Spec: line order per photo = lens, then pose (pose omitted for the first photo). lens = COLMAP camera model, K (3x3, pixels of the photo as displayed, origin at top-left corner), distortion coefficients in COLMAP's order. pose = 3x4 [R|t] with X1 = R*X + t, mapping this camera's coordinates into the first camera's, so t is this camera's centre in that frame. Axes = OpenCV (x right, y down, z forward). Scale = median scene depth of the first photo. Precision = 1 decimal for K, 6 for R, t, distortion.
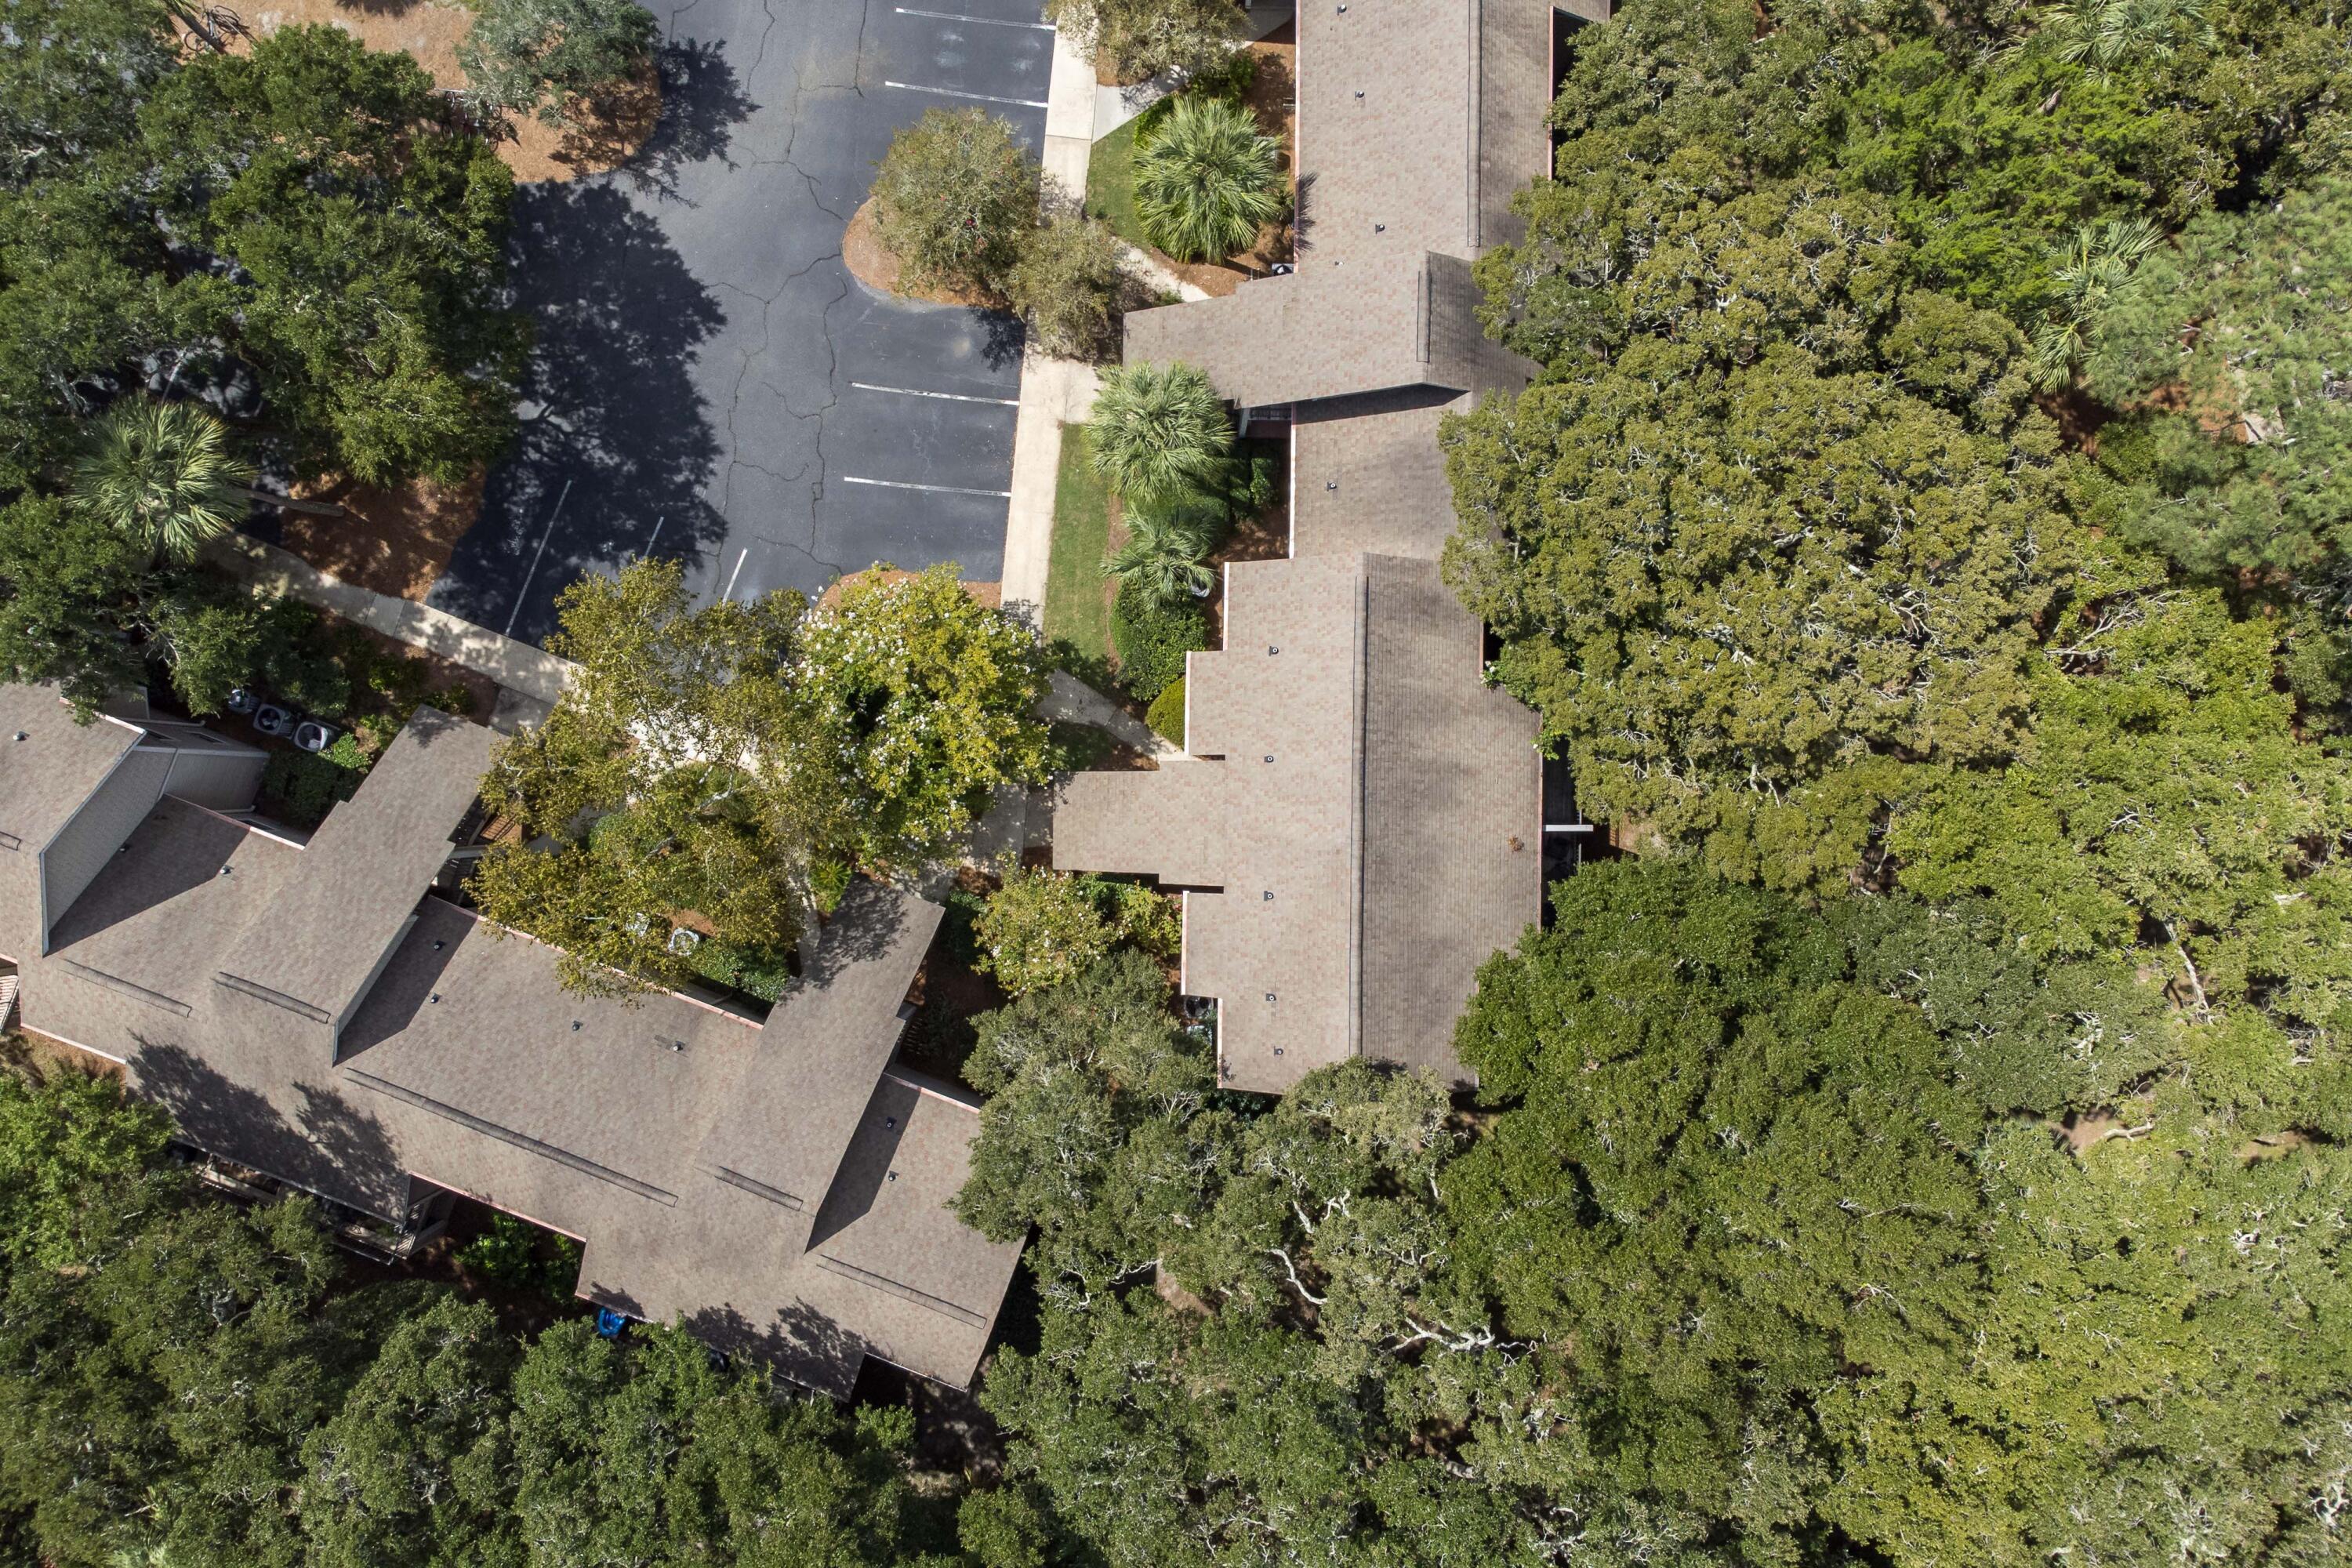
lens RADIAL K [[1702.5, 0, 1184.7], [0, 1702.5, 780.4], [0, 0, 1]] dist [0.013068, -0.000352]
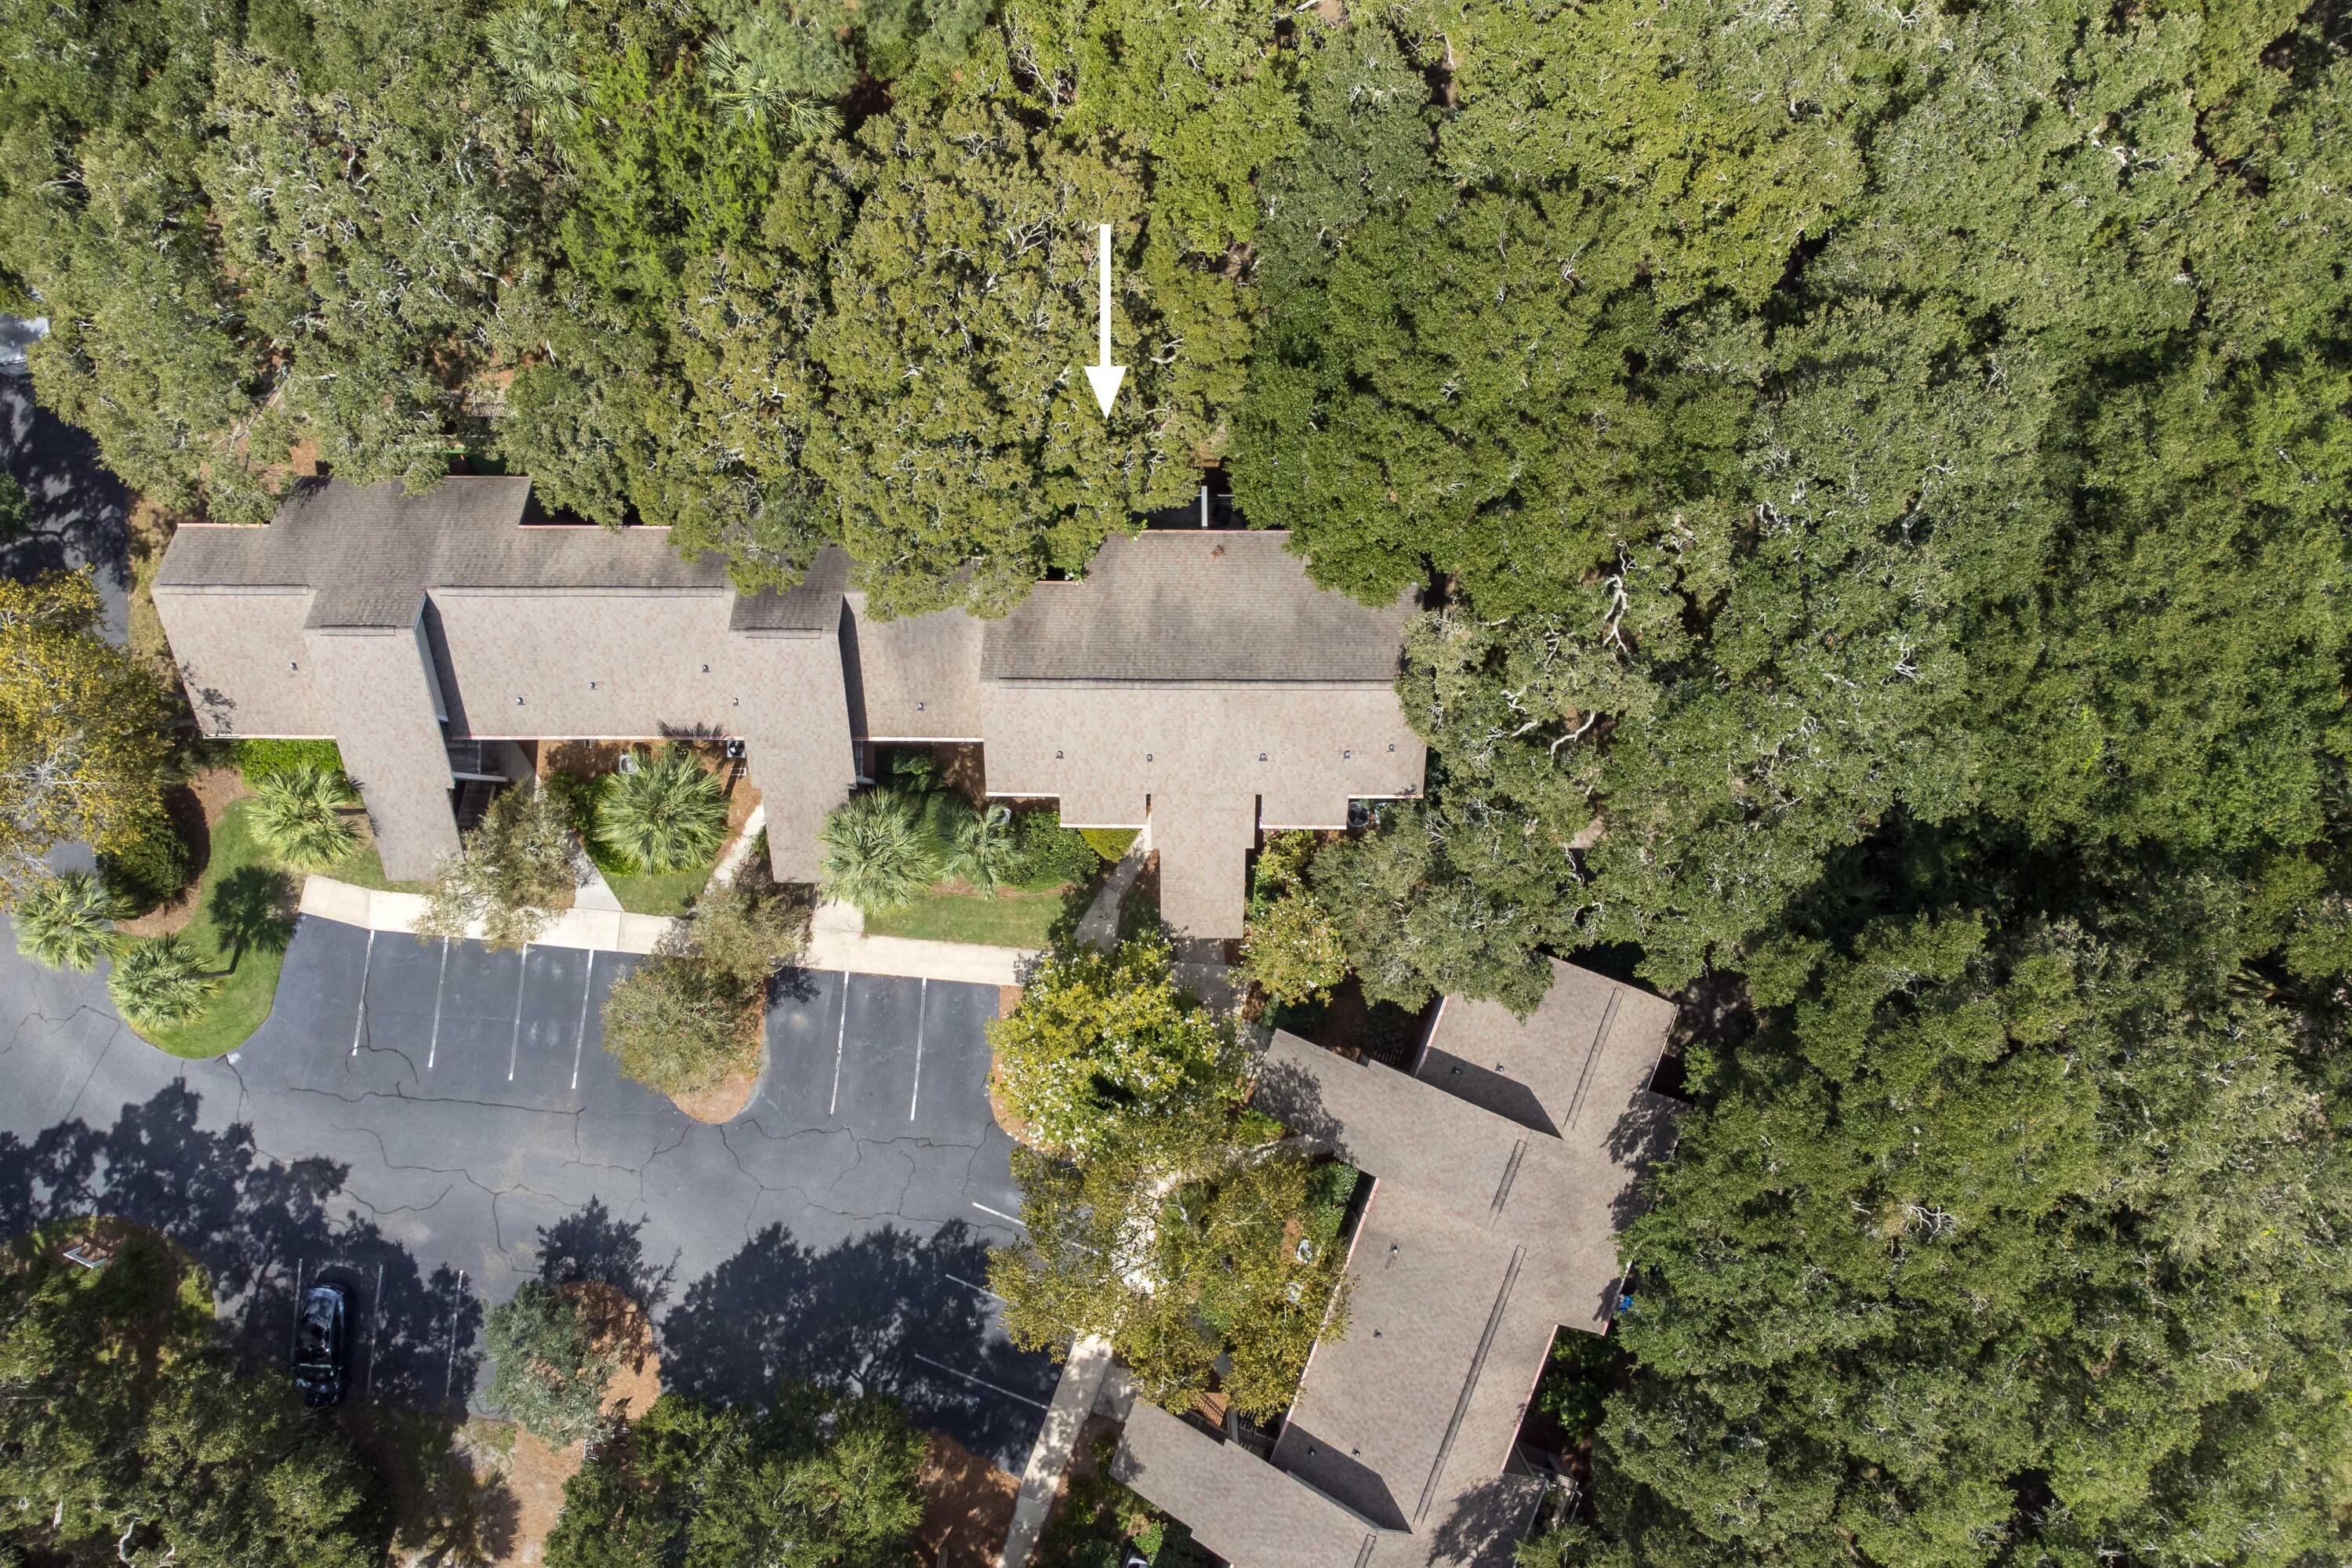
lens RADIAL K [[1702.5, 0, 1159.7], [0, 1702.5, 788.3], [0, 0, 1]] dist [0.013068, -0.000352]
pose [[-0.008586, -0.999696, 0.023120, -0.000063], [0.999962, -0.008547, 0.001779, -0.007720], [-0.001581, 0.023134, 0.999731, -0.207609]]
